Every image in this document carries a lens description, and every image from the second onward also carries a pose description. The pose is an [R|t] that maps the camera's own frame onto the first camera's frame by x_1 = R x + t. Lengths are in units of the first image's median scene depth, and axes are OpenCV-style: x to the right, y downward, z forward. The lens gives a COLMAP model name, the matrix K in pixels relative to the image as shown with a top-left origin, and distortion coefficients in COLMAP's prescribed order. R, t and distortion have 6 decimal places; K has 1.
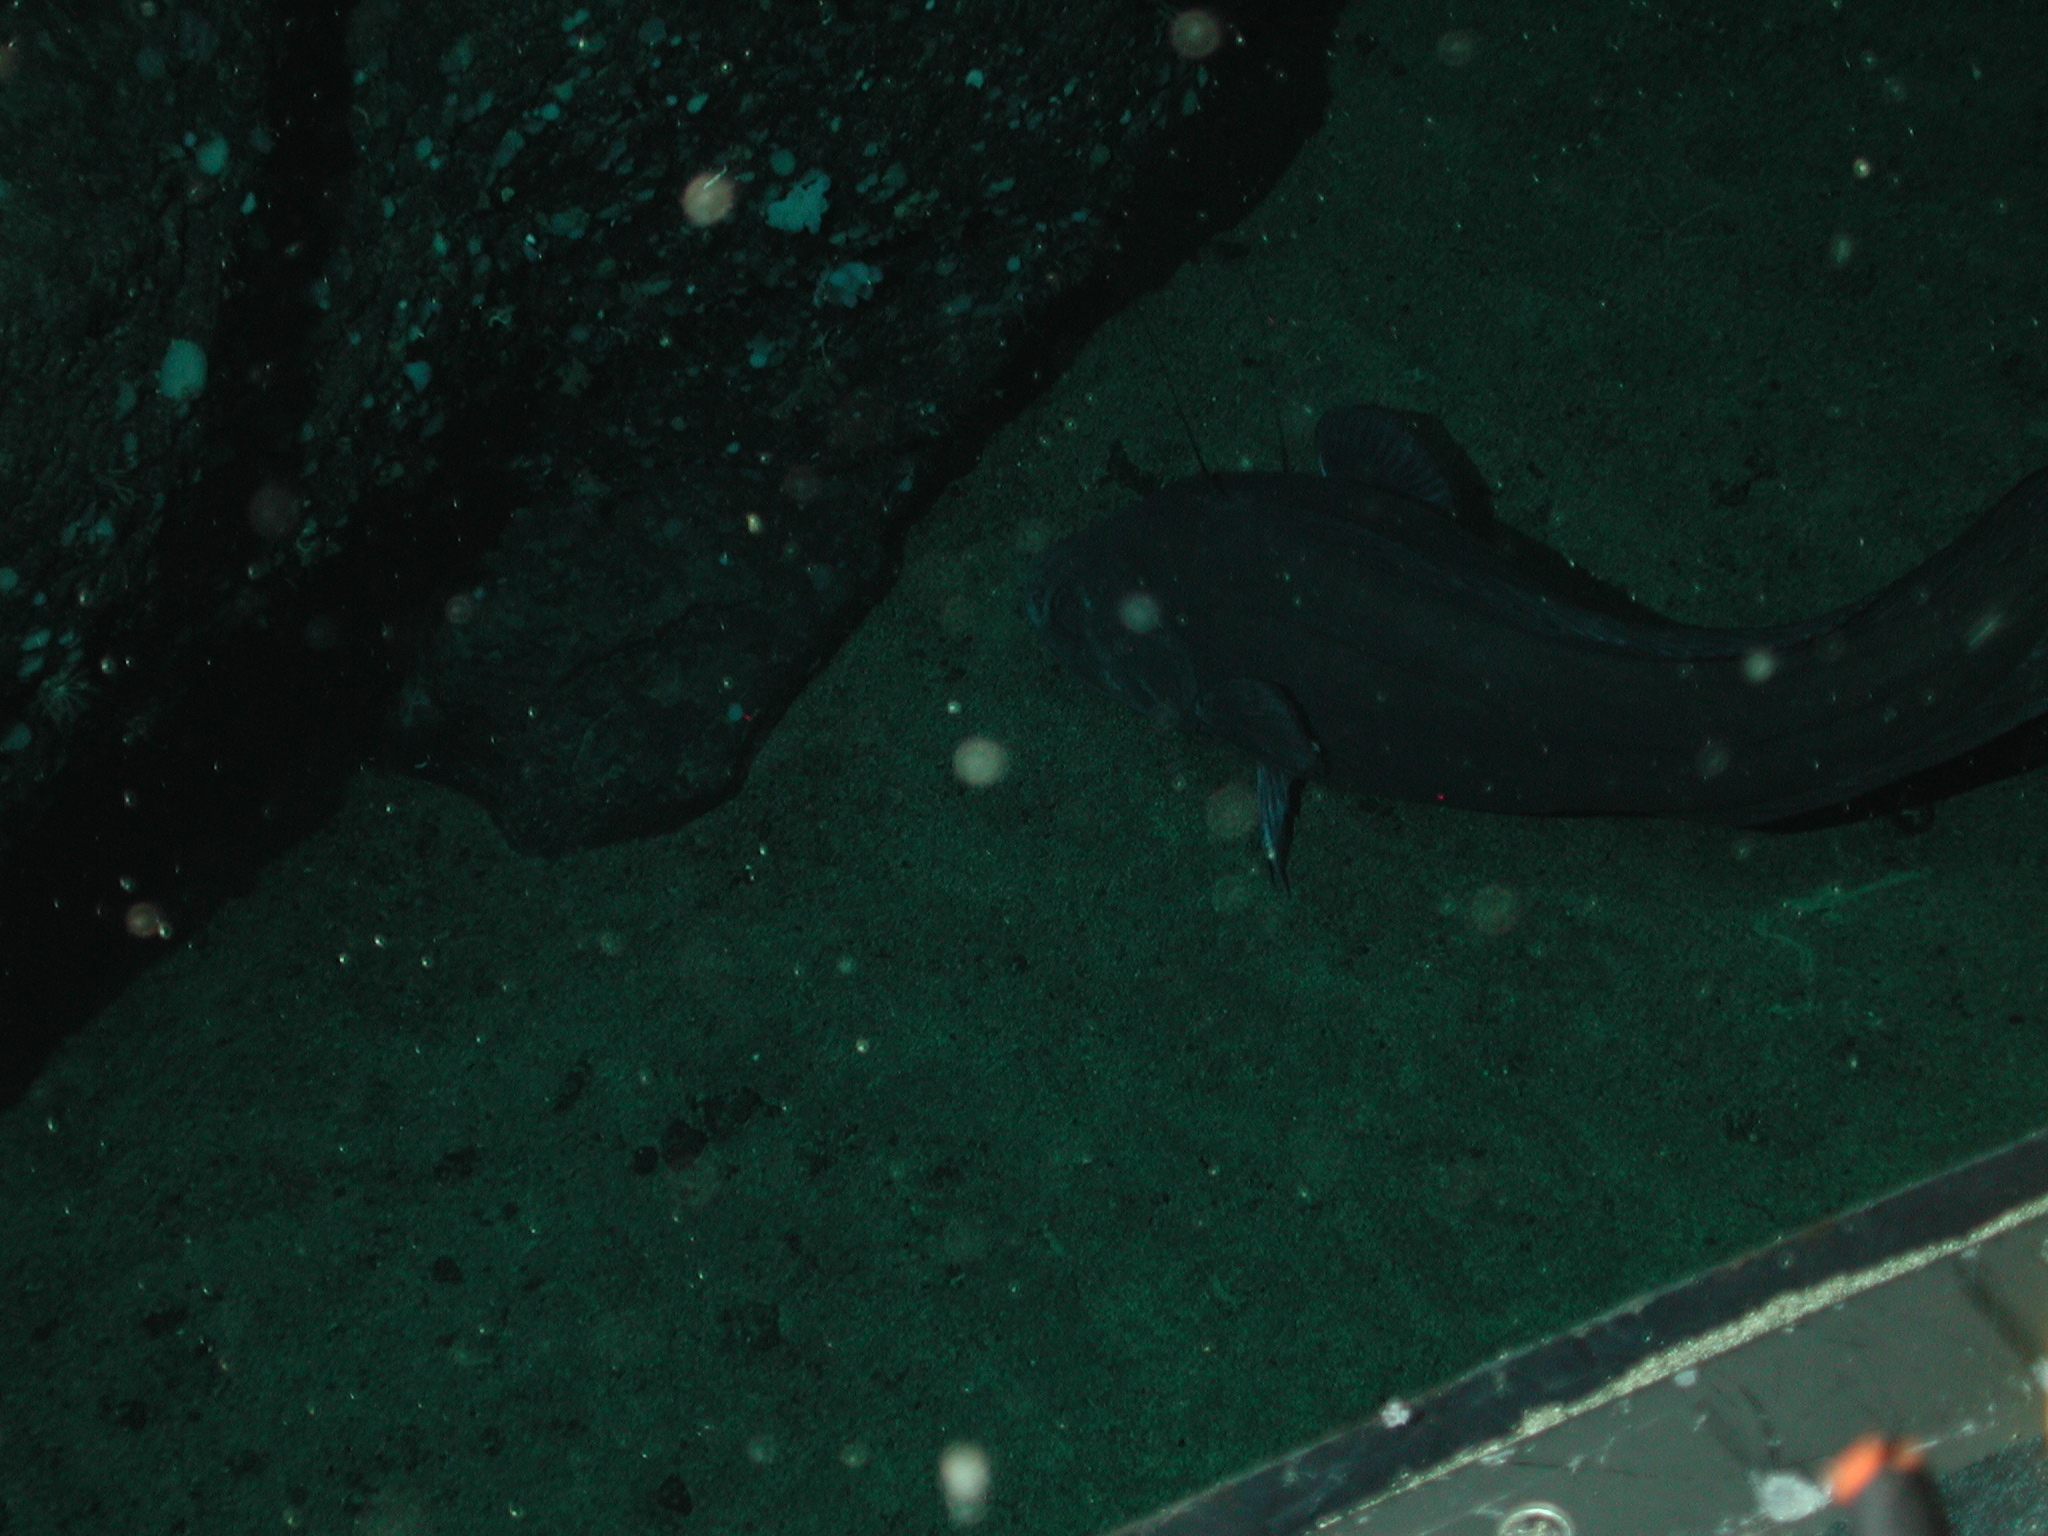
lens RADIAL K [[6503.8, 0, 1027.2], [0, 6503.8, 782.0], [0, 0, 1]] dist [0.915492, 0.000000]
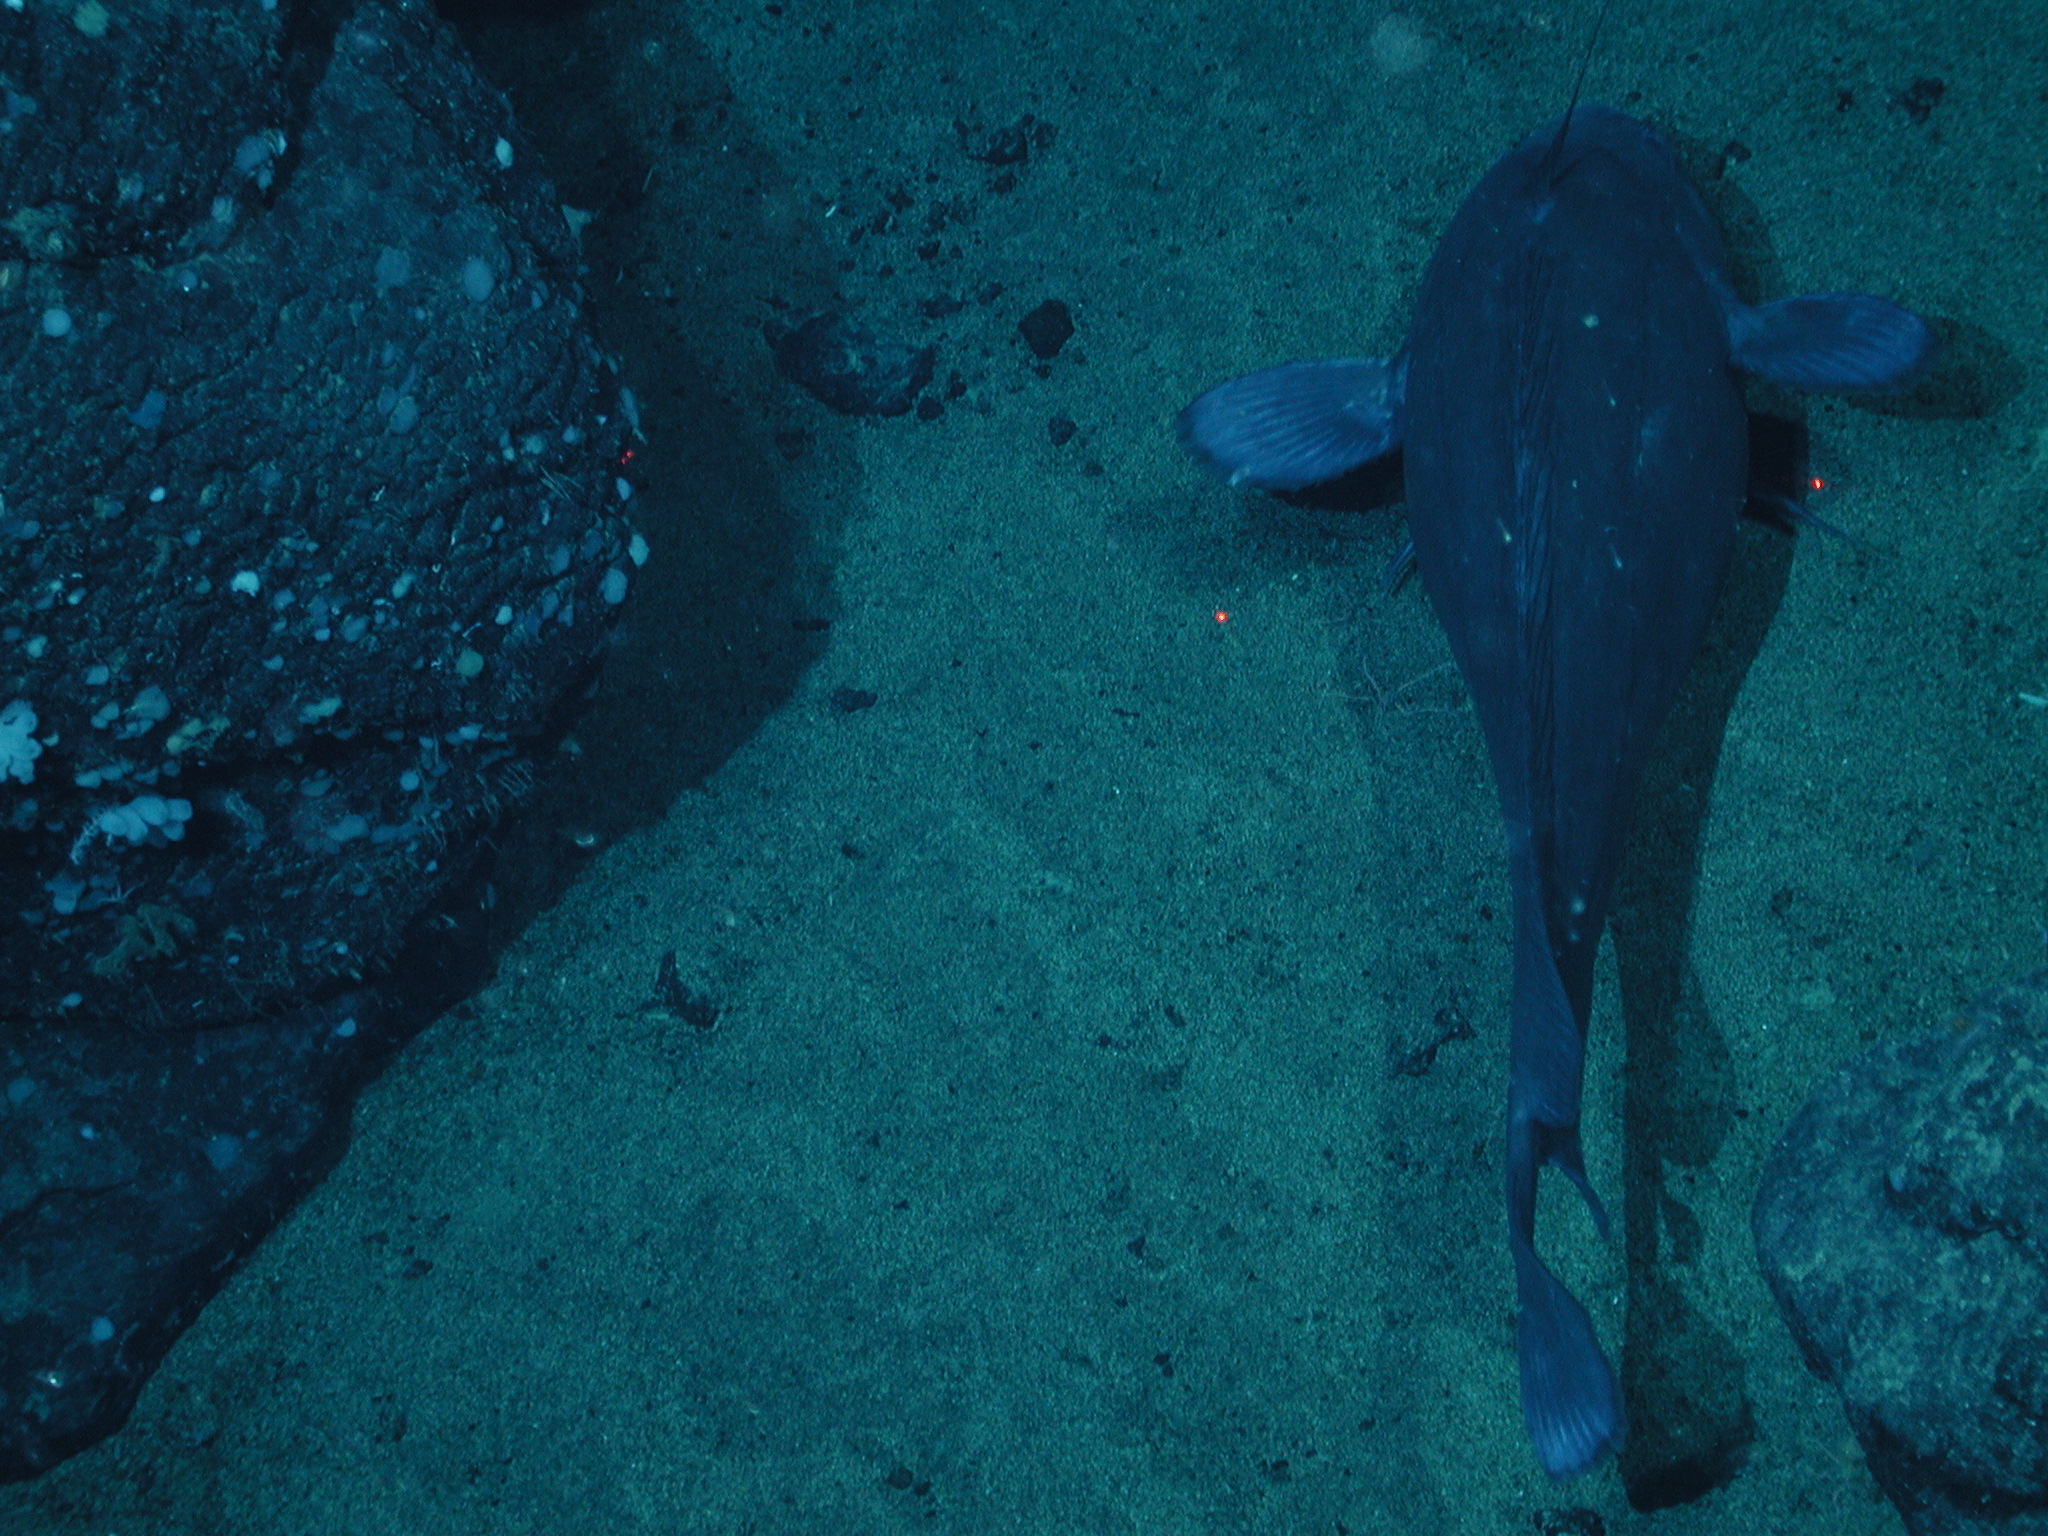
lens RADIAL K [[6503.8, 0, 1026.3], [0, 6503.8, 781.8], [0, 0, 1]] dist [0.915492, 0.000000]
pose [[0.993907, 0.016991, -0.108901, 0.154019], [-0.016411, 0.999846, 0.006225, -0.085521], [0.108990, -0.004400, 0.994033, 0.246756]]
